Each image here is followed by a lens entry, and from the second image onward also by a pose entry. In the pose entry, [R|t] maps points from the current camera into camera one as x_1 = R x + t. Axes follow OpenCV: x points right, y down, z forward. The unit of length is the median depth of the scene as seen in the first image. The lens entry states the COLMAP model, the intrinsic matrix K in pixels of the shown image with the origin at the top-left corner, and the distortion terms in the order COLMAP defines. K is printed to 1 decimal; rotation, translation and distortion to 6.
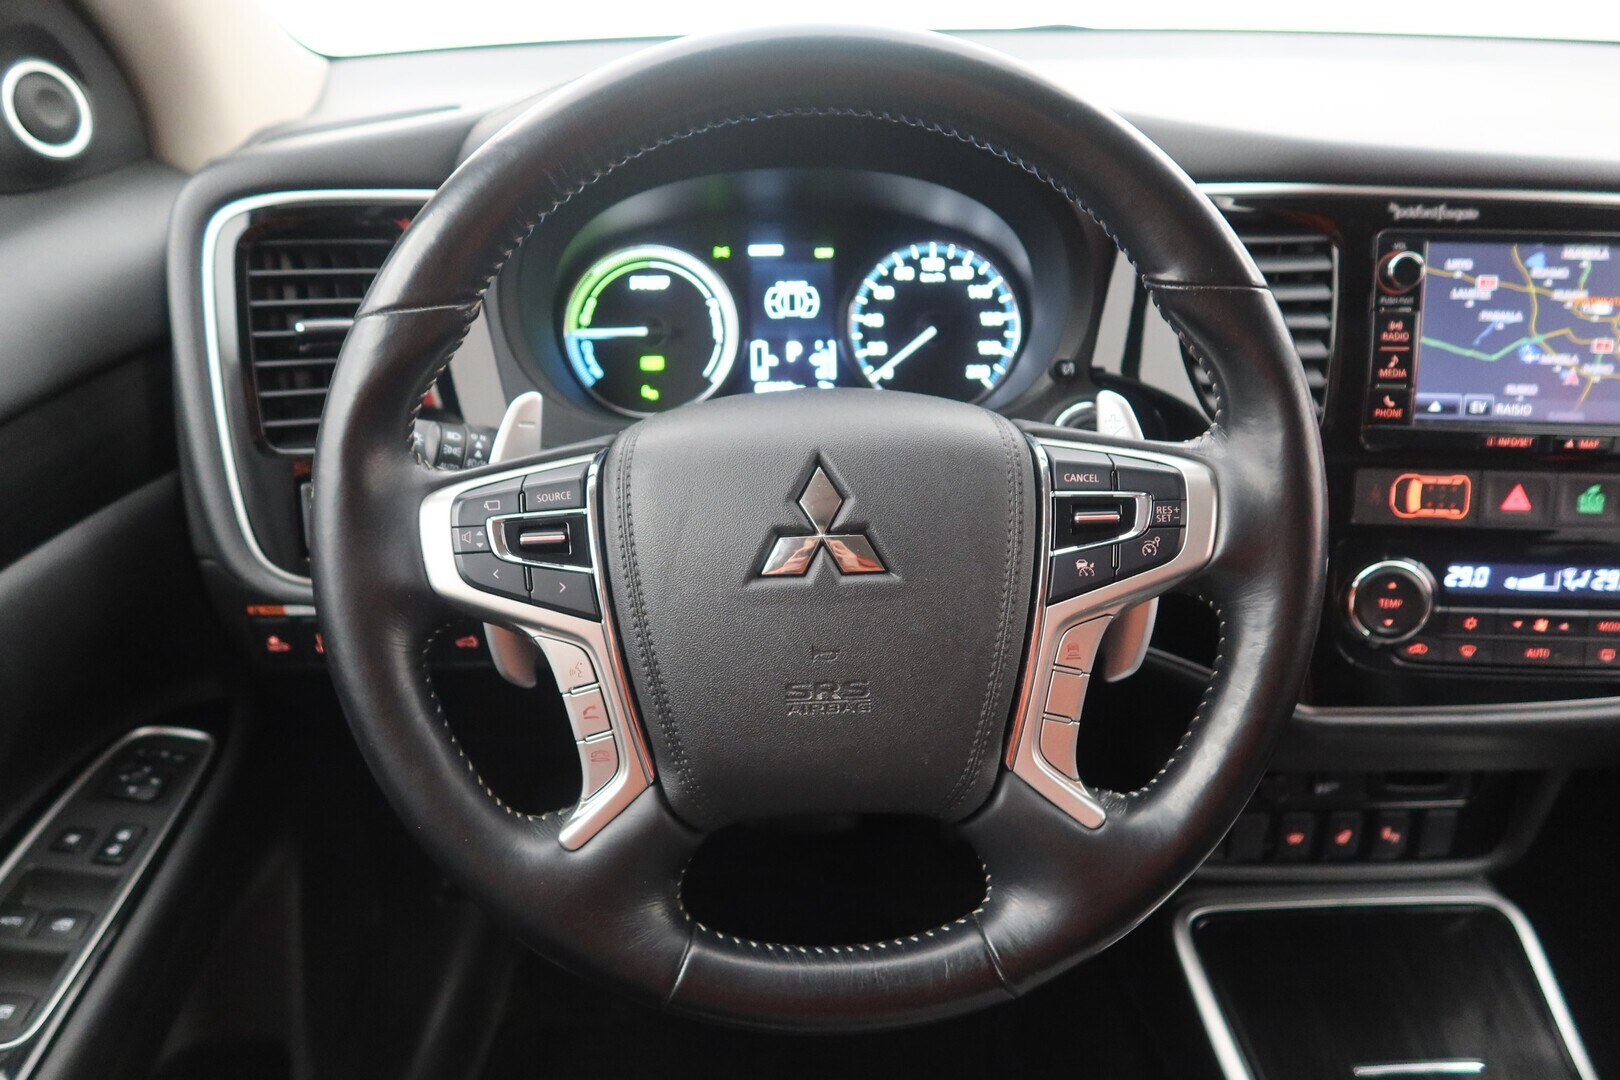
lens RADIAL K [[1025.0, 0, 810.0], [0, 1025.0, 540.0], [0, 0, 1]] dist [-0.029041, -0.001050]
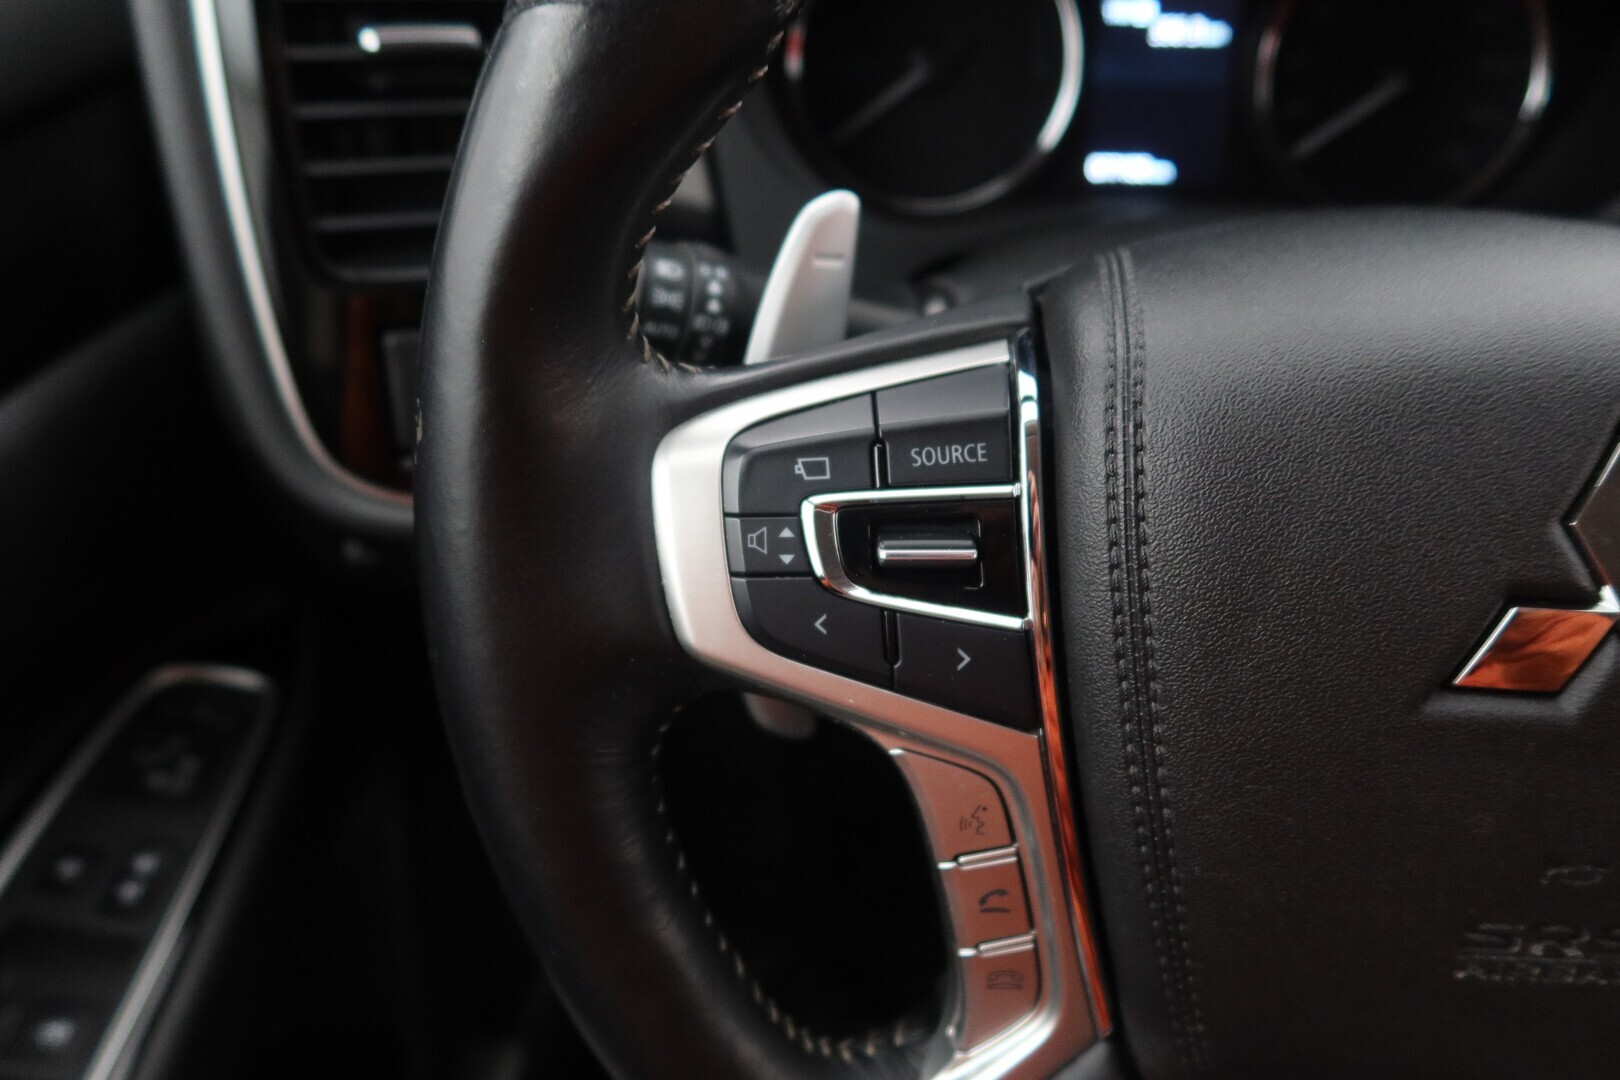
lens RADIAL K [[1025.0, 0, 810.0], [0, 1025.0, 540.0], [0, 0, 1]] dist [-0.029041, -0.001050]
pose [[0.996382, 0.061567, -0.058584, -0.283597], [-0.047029, 0.973608, 0.223330, -0.103337], [0.070788, -0.219767, 0.972981, 0.556828]]
